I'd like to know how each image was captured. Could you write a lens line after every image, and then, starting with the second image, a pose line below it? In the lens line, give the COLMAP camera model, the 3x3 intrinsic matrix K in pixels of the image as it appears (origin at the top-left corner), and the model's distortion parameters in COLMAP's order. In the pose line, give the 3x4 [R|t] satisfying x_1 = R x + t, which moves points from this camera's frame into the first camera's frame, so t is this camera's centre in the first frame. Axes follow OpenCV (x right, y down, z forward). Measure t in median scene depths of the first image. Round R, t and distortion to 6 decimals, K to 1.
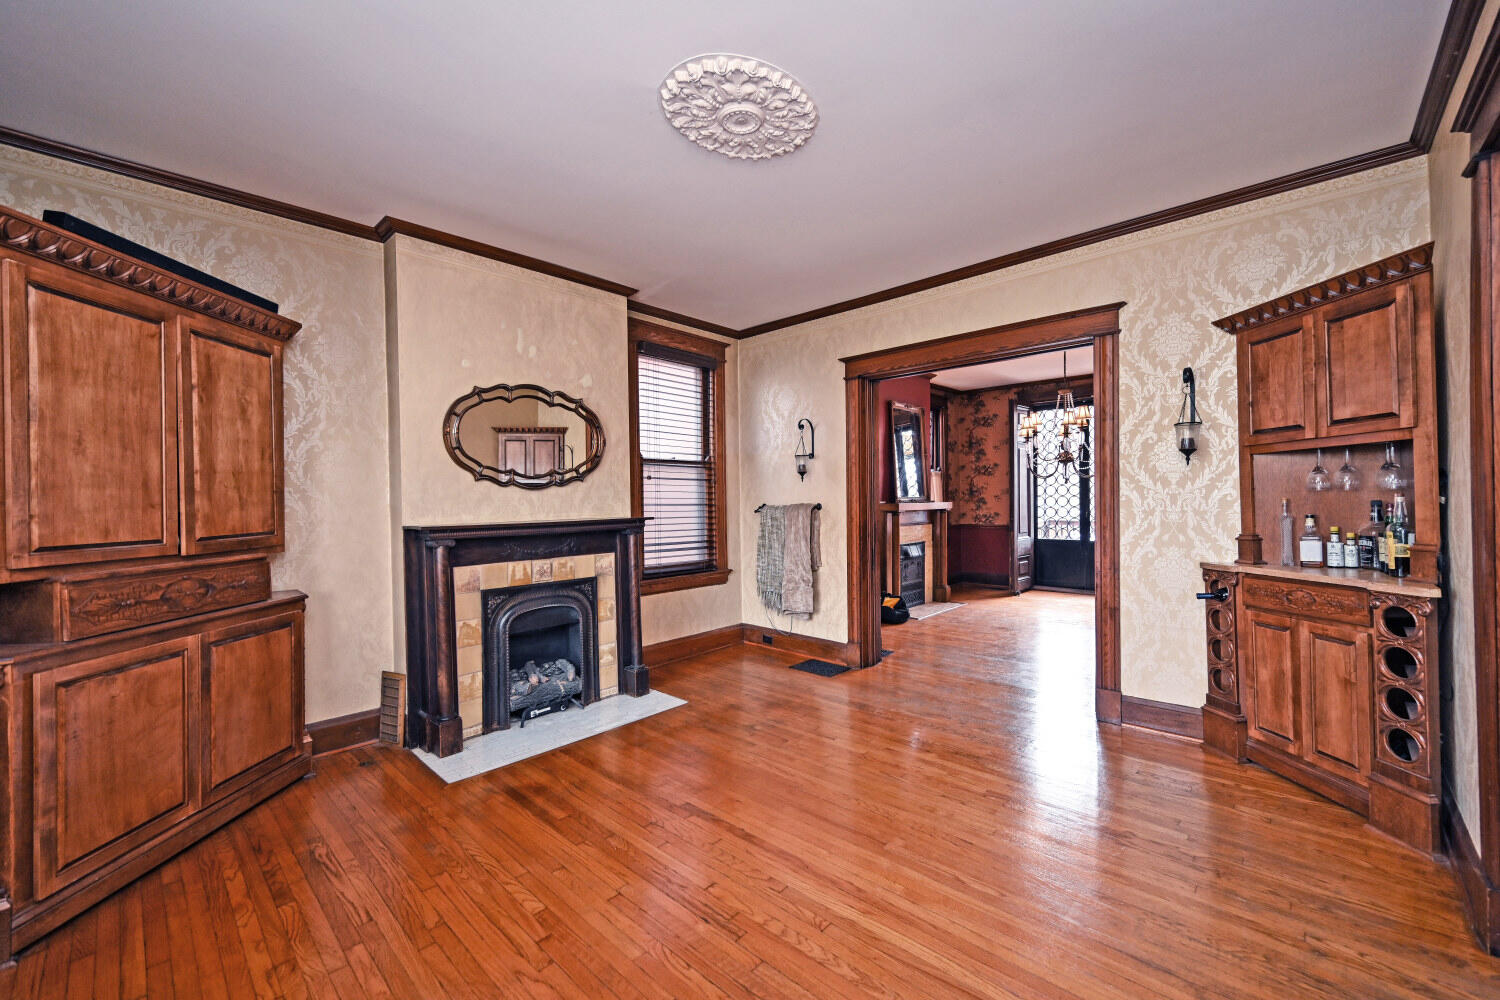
lens RADIAL K [[616.9, 0, 750.0], [0, 616.9, 500.0], [0, 0, 1]] dist [-0.001869, -0.000037]
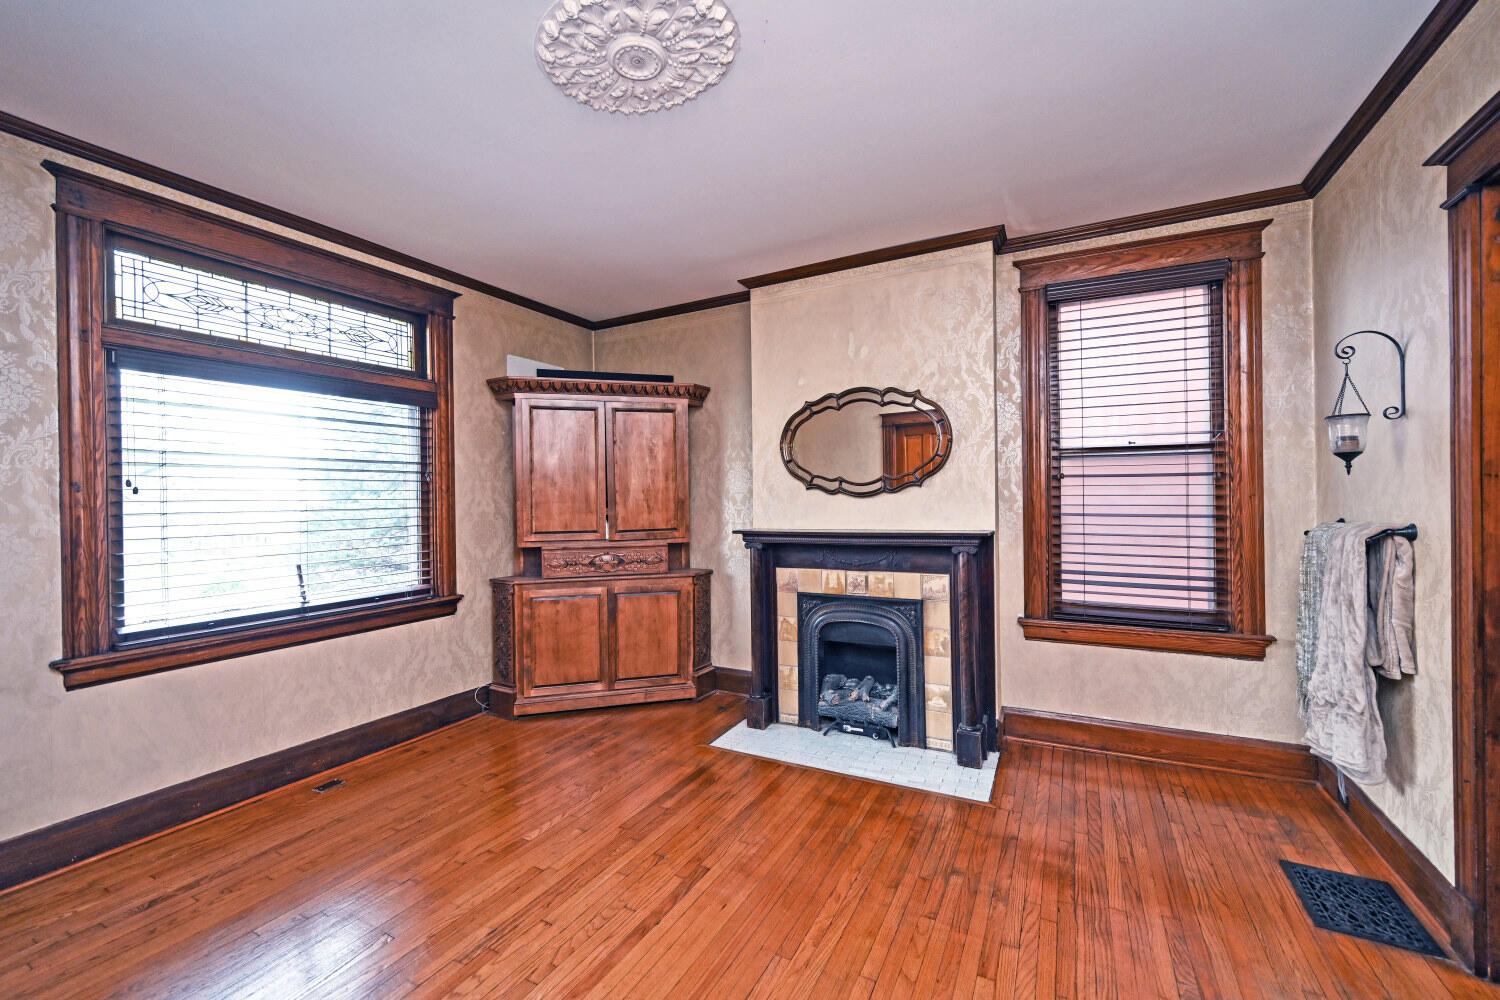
lens RADIAL K [[606.5, 0, 750.0], [0, 606.5, 500.0], [0, 0, 1]] dist [-0.000898, -0.000291]
pose [[0.250504, 0.009481, -0.968069, 0.532265], [0.008019, 0.999897, 0.011868, -0.025754], [0.968082, -0.010735, 0.250402, 0.617039]]
